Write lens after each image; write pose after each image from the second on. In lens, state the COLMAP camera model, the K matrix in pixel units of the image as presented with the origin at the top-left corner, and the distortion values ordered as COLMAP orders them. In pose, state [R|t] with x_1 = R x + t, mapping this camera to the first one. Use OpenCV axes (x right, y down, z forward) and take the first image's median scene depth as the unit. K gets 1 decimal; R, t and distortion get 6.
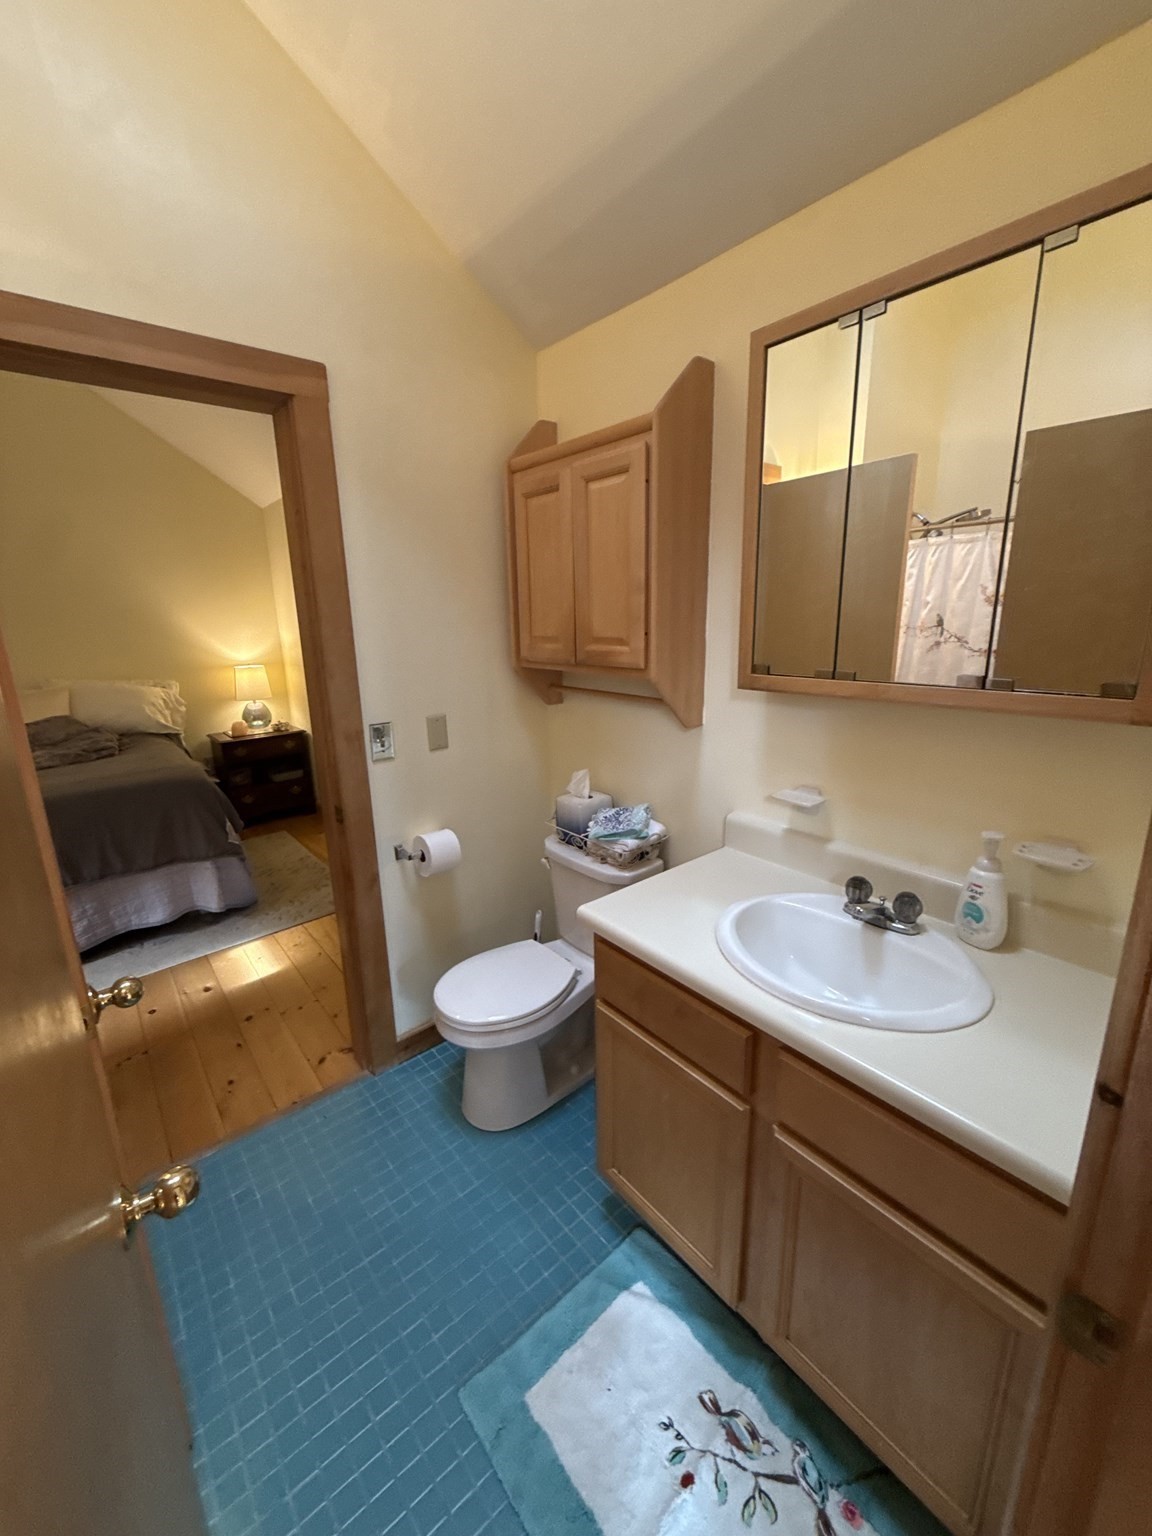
lens RADIAL K [[612.5, 0, 575.4], [0, 612.5, 765.5], [0, 0, 1]] dist [-0.004853, 0.000089]
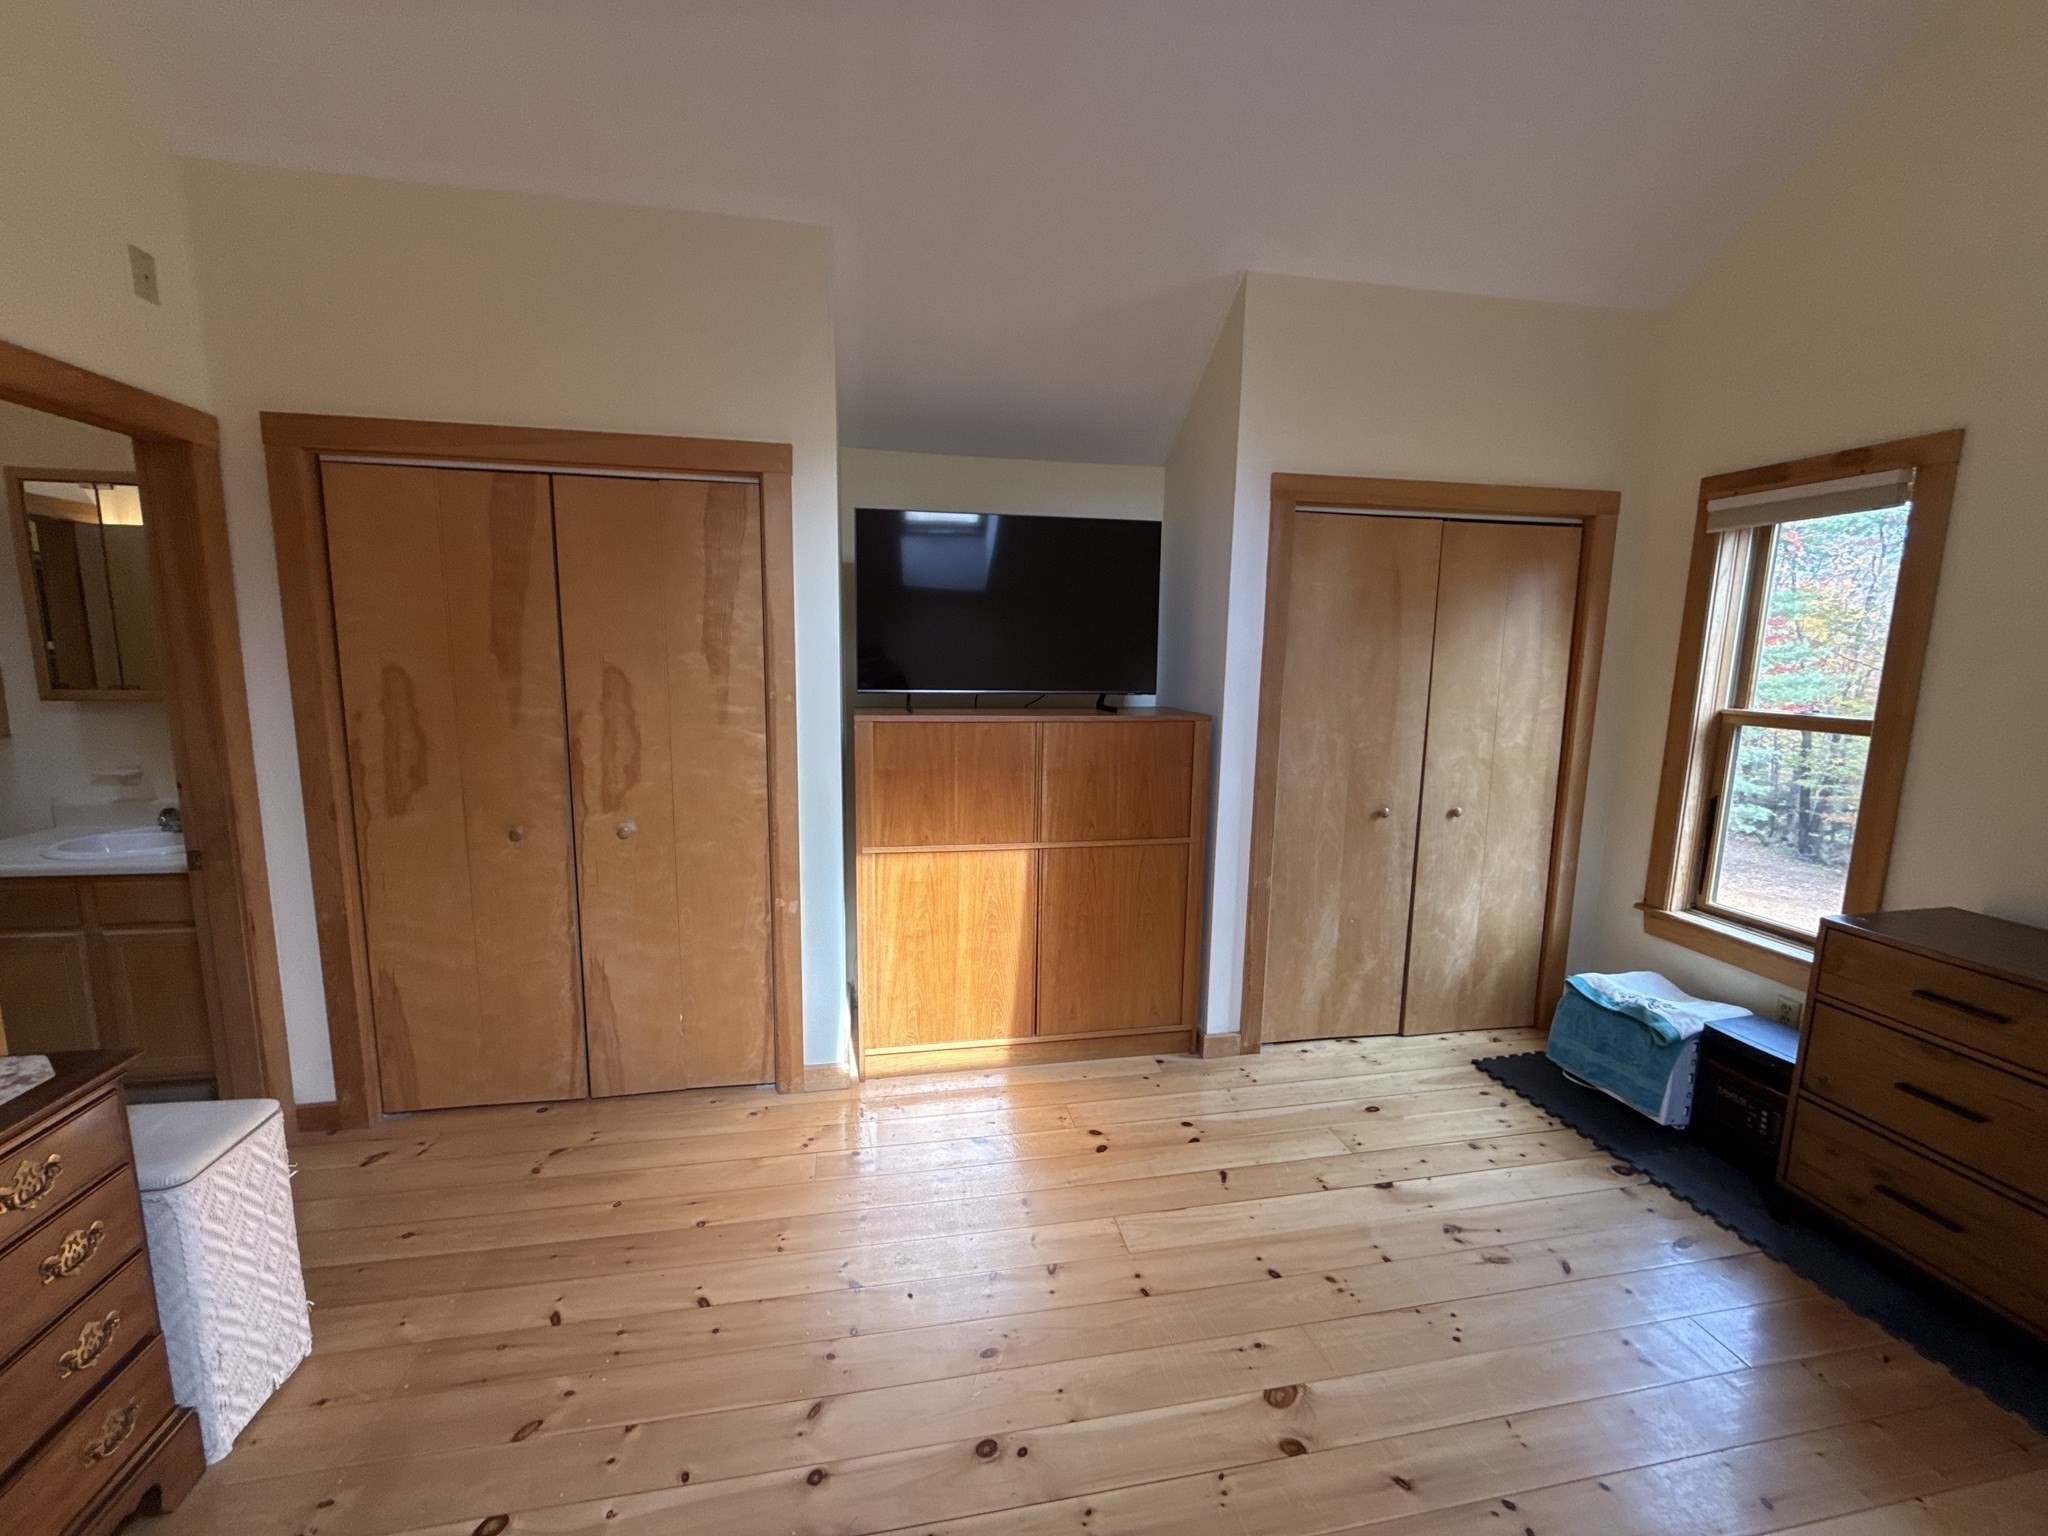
lens RADIAL K [[816.7, 0, 1025.1], [0, 816.7, 762.5], [0, 0, 1]] dist [-0.004853, 0.000089]
pose [[0.483957, -0.089585, 0.870494, -0.277928], [0.180954, 0.983491, 0.000612, 0.424160], [-0.856178, 0.157223, 0.492178, -1.838484]]
